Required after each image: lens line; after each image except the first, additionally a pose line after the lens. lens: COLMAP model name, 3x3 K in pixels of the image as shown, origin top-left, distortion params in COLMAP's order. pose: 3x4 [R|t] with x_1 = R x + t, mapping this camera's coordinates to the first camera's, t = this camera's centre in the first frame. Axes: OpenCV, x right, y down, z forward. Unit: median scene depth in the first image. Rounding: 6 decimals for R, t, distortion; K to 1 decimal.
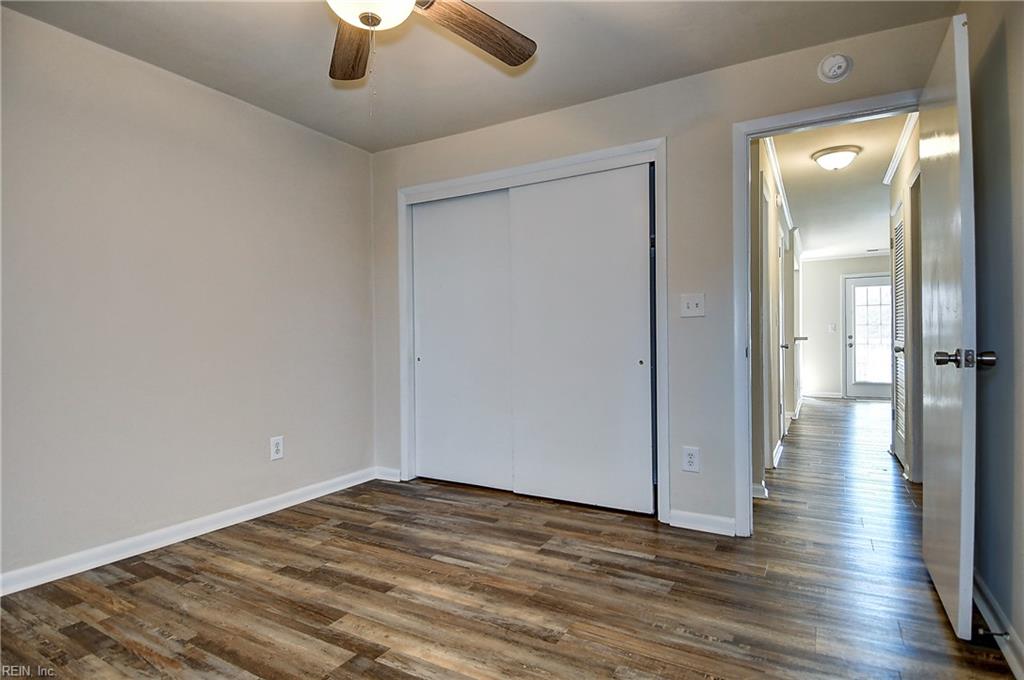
lens RADIAL K [[532.2, 0, 514.9], [0, 532.2, 347.0], [0, 0, 1]] dist [0.030561, -0.034815]
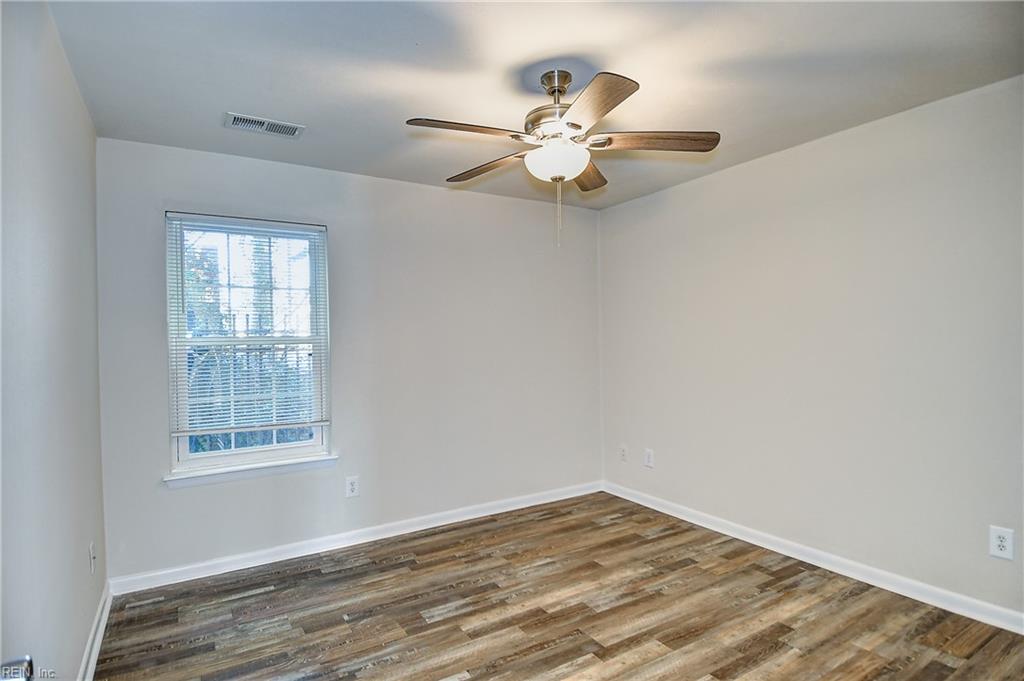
lens RADIAL K [[532.2, 0, 511.7], [0, 532.2, 342.1], [0, 0, 1]] dist [0.030561, -0.034815]
pose [[-0.472181, 0.017297, -0.881332, 0.682836], [0.006347, 0.999848, 0.016223, -0.136473], [0.881479, 0.002067, -0.472219, 1.022383]]
